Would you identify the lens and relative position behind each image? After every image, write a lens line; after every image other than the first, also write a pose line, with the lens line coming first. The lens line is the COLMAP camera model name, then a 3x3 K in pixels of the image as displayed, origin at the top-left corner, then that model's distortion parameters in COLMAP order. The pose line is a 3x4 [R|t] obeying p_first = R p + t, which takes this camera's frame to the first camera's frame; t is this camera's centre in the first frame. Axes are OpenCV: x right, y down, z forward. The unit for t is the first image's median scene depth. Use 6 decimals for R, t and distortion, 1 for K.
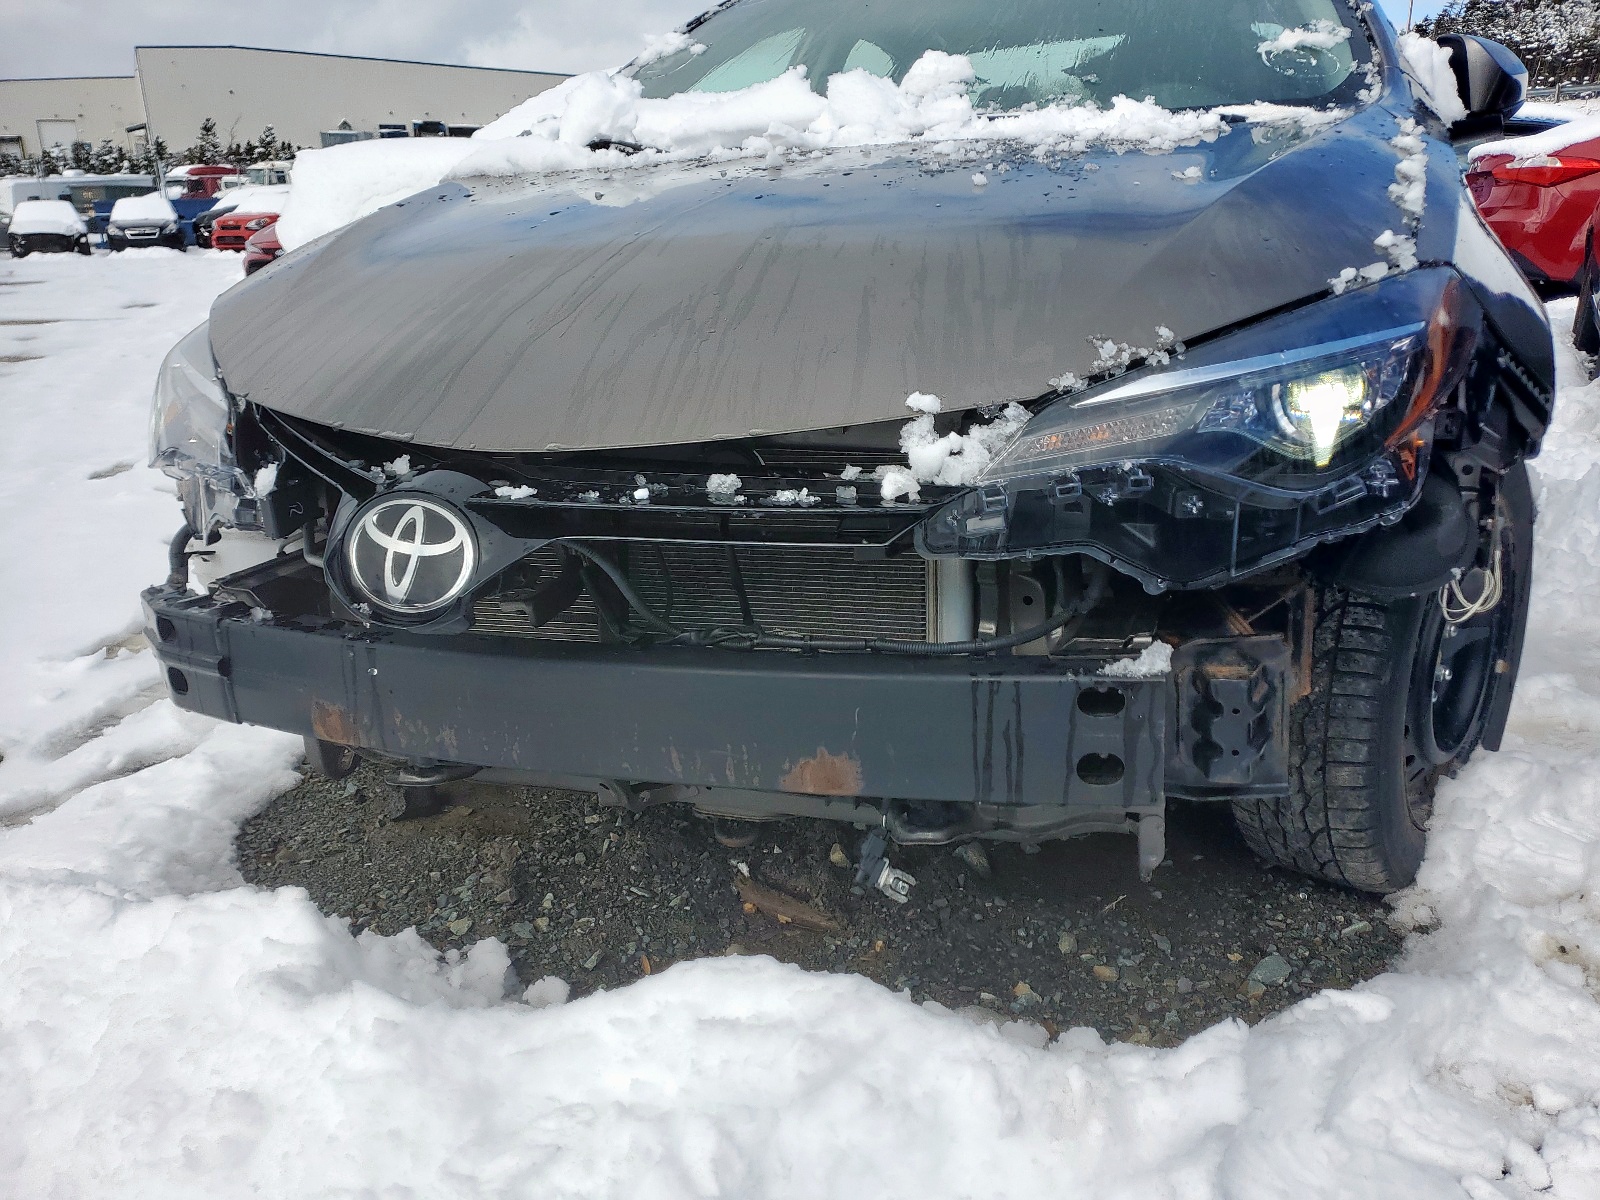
lens RADIAL K [[1225.2, 0, 800.0], [0, 1225.2, 600.0], [0, 0, 1]] dist [0.048294, -0.043874]
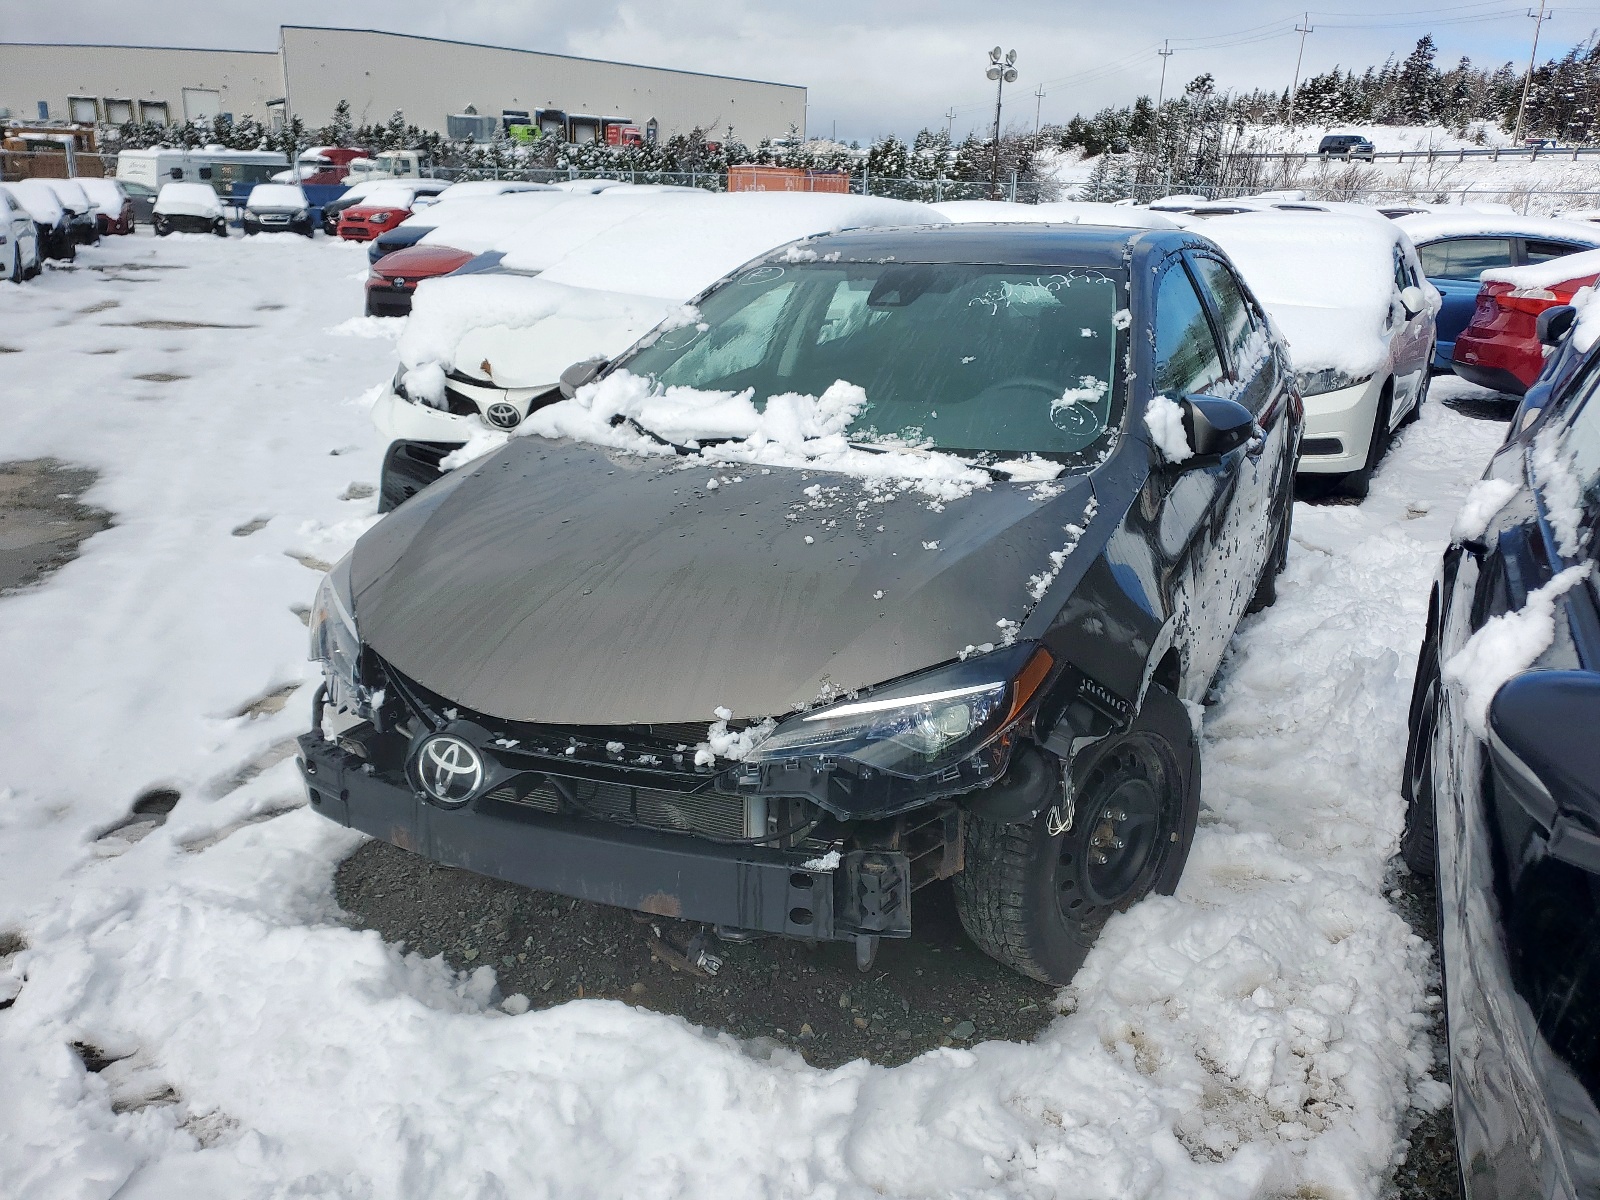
lens RADIAL K [[1200.9, 0, 806.0], [0, 1200.9, 564.8], [0, 0, 1]] dist [0.041707, -0.055223]
pose [[0.995876, 0.073325, -0.053429, 0.287827], [-0.075129, 0.996642, -0.032567, -0.312073], [0.050862, 0.036446, 0.998040, -0.787868]]
